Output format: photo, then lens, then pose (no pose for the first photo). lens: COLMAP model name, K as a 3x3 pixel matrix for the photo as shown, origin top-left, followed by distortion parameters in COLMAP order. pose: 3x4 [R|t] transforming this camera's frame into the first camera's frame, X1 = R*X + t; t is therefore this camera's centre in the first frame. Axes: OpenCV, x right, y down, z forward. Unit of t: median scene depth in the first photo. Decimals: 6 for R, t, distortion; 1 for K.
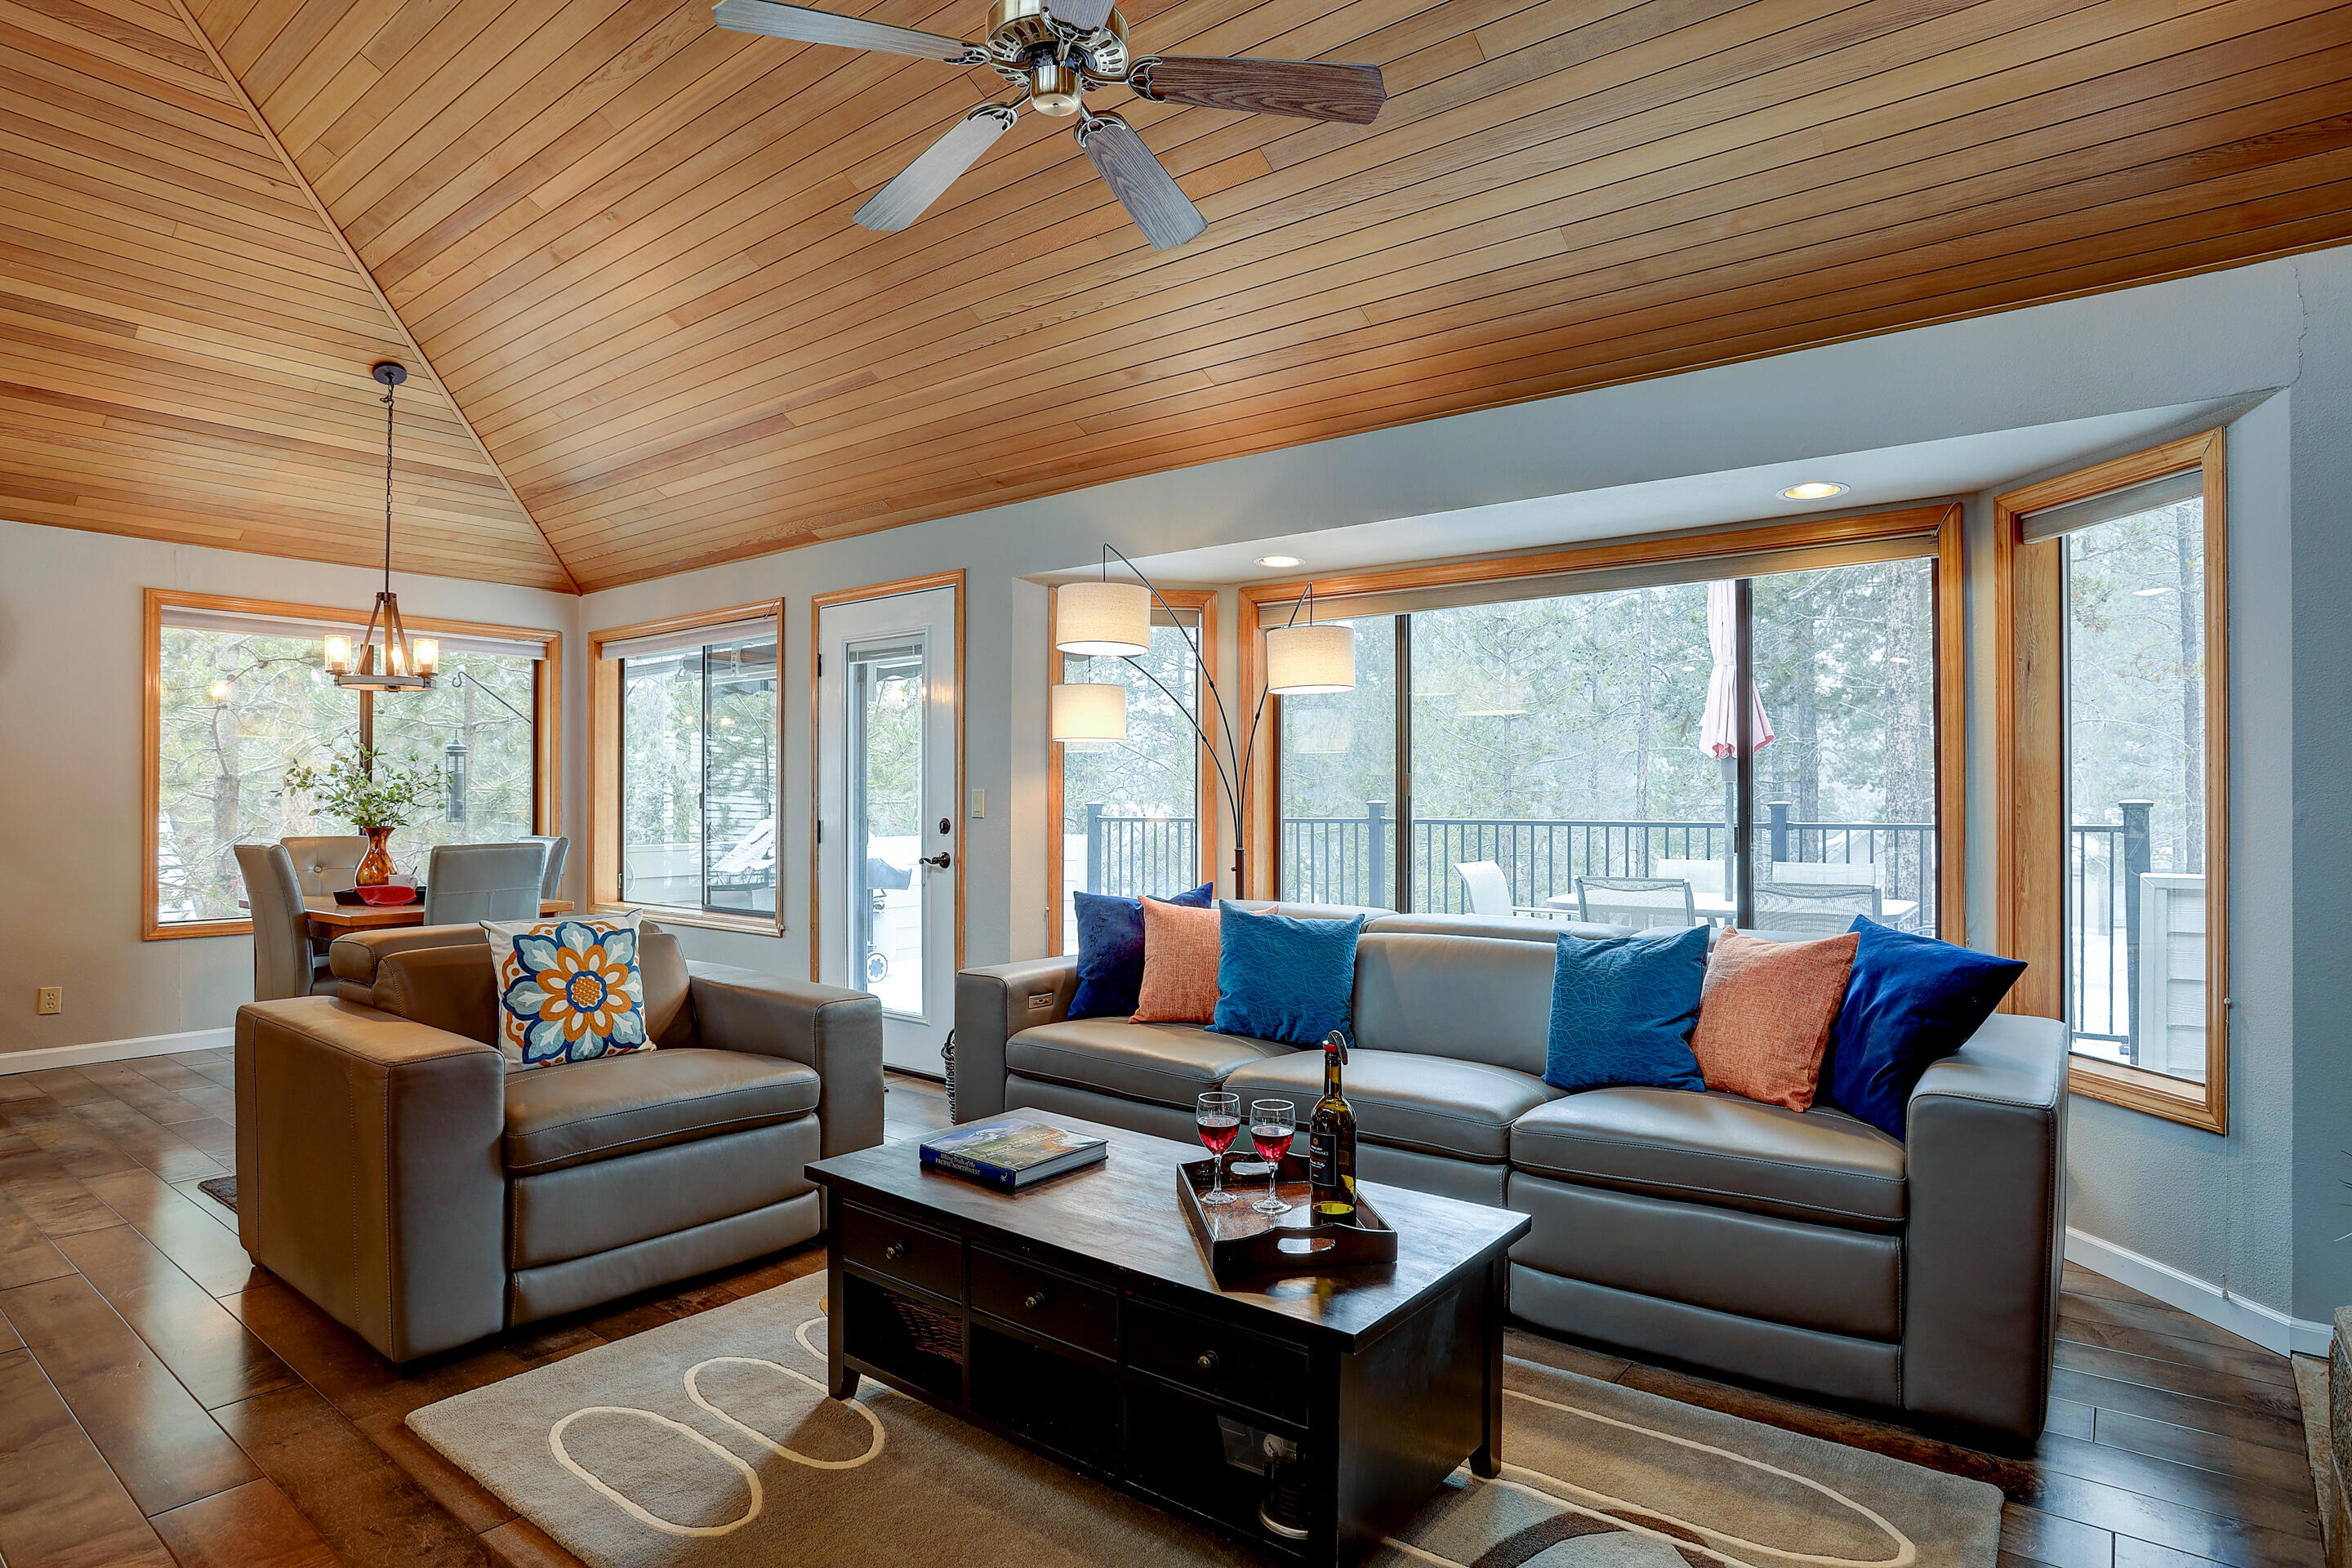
lens RADIAL K [[1276.6, 0, 1171.8], [0, 1276.6, 786.3], [0, 0, 1]] dist [-0.024001, 0.005707]
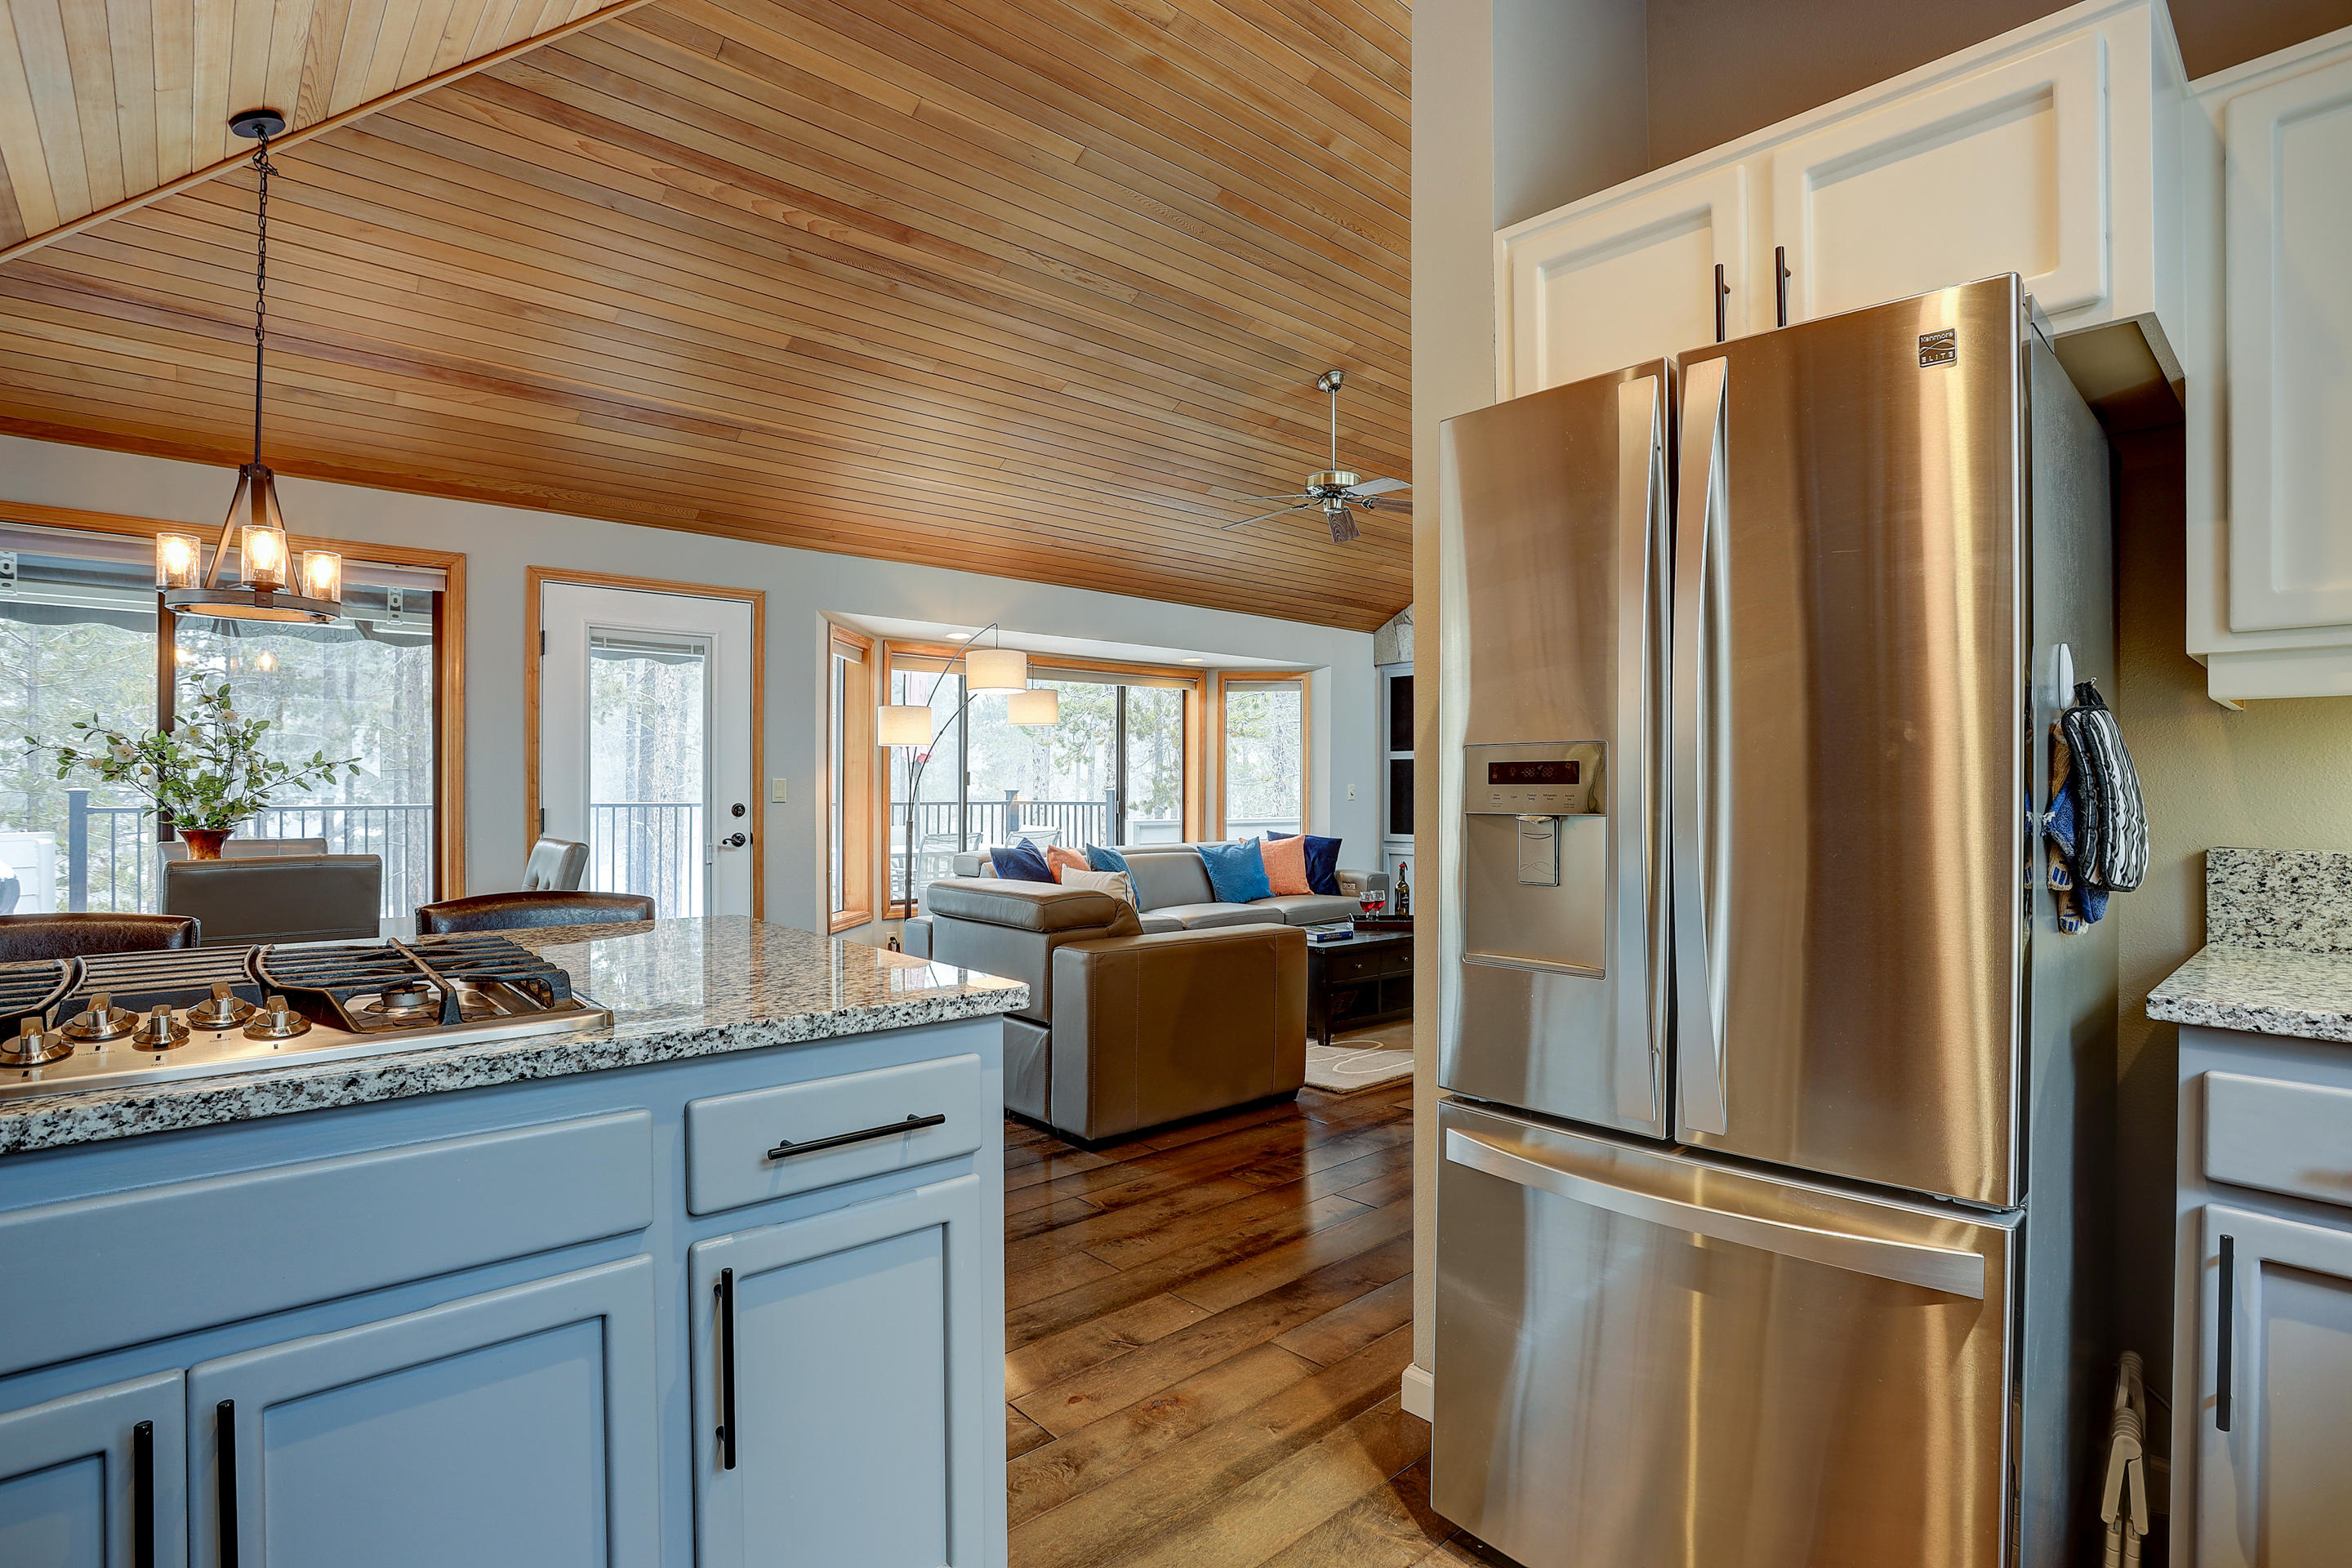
lens RADIAL K [[1154.4, 0, 1174.7], [0, 1154.4, 787.2], [0, 0, 1]] dist [-0.029624, 0.005643]
pose [[0.175989, 0.000984, 0.984392, -1.082157], [-0.015462, 0.999879, 0.001764, 0.002784], [-0.984271, -0.015531, 0.175983, 0.416561]]
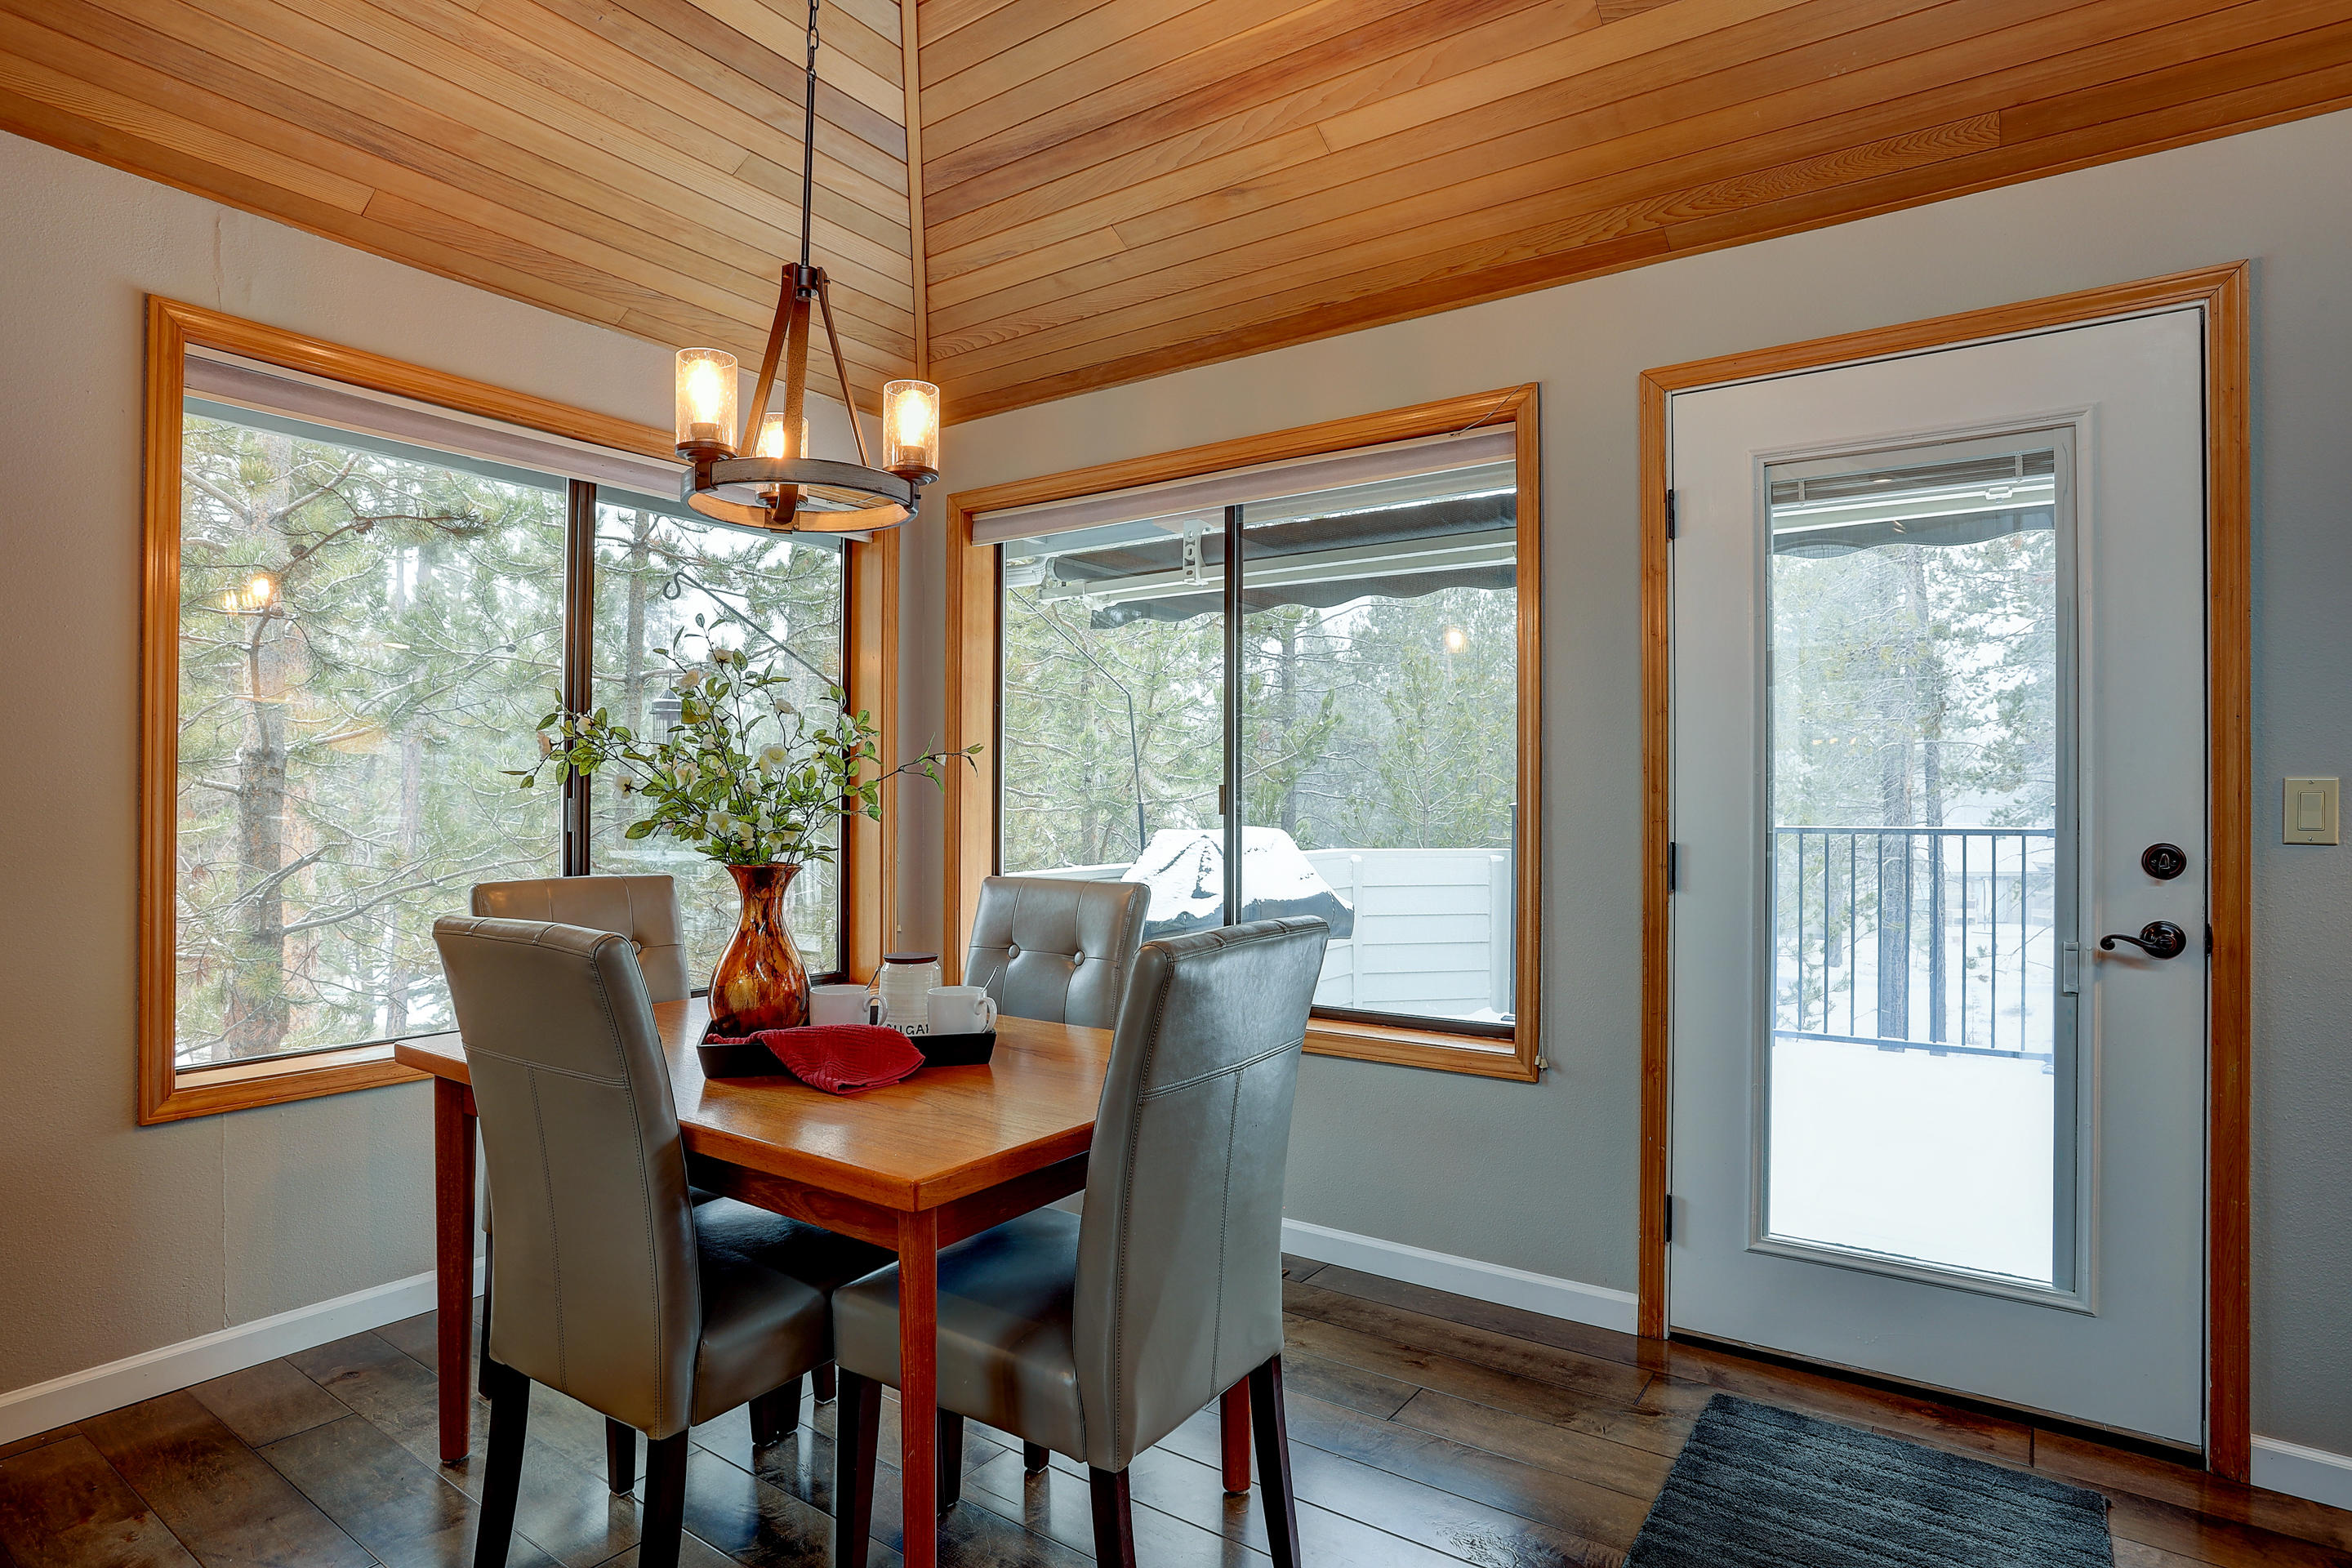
lens RADIAL K [[1213.2, 0, 1173.5], [0, 1213.2, 795.3], [0, 0, 1]] dist [-0.045382, 0.012777]
pose [[0.996731, 0.001647, 0.080770, -0.525233], [-0.002632, 0.999923, 0.012096, 0.004634], [-0.080744, -0.012269, 0.996659, 0.602809]]
